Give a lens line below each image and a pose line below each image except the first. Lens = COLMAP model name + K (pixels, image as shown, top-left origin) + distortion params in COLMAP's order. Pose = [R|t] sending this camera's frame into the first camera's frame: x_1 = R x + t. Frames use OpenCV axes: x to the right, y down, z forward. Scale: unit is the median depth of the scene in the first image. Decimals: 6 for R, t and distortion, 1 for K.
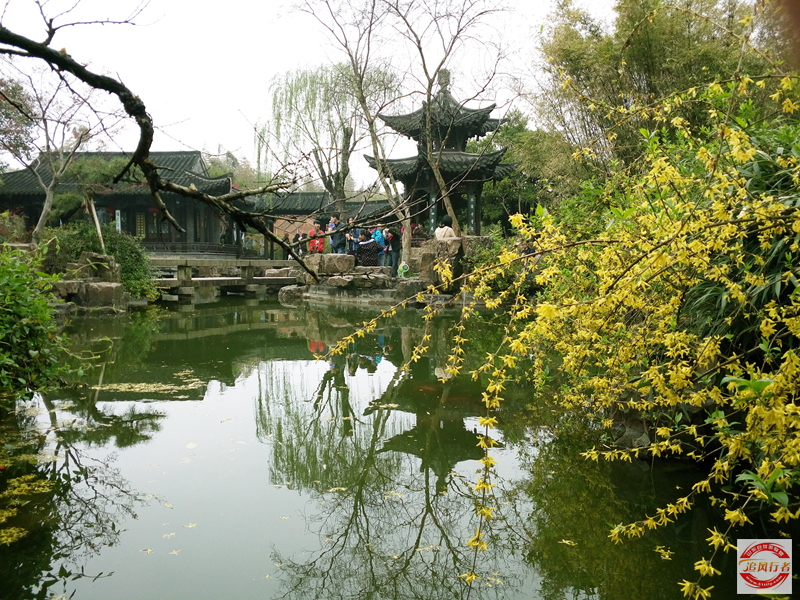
lens RADIAL K [[630.2, 0, 400.0], [0, 630.2, 300.0], [0, 0, 1]] dist [0.068897, -0.002477]
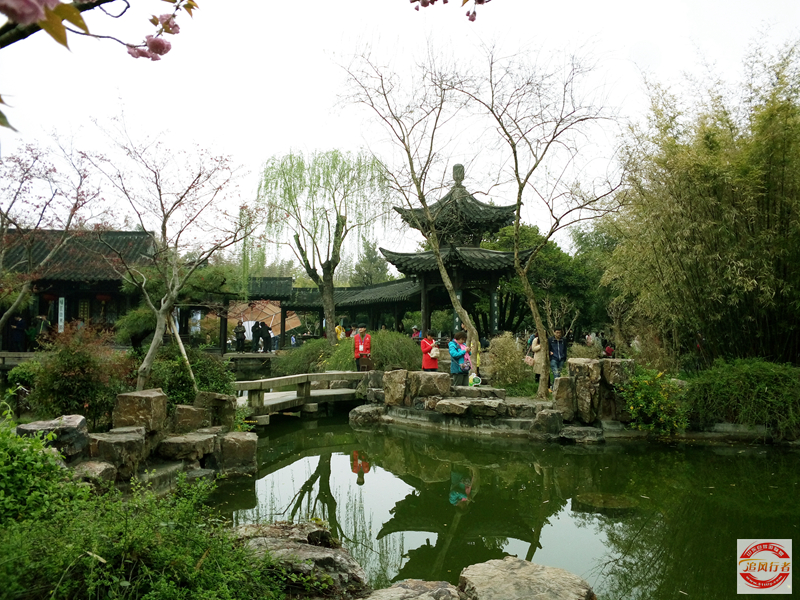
lens RADIAL K [[630.2, 0, 400.0], [0, 630.2, 300.0], [0, 0, 1]] dist [0.068897, -0.002477]
pose [[0.982948, 0.016492, 0.183143, -0.276667], [0.004300, 0.993636, -0.112553, -0.067429], [-0.183834, 0.111422, 0.976622, 0.131271]]
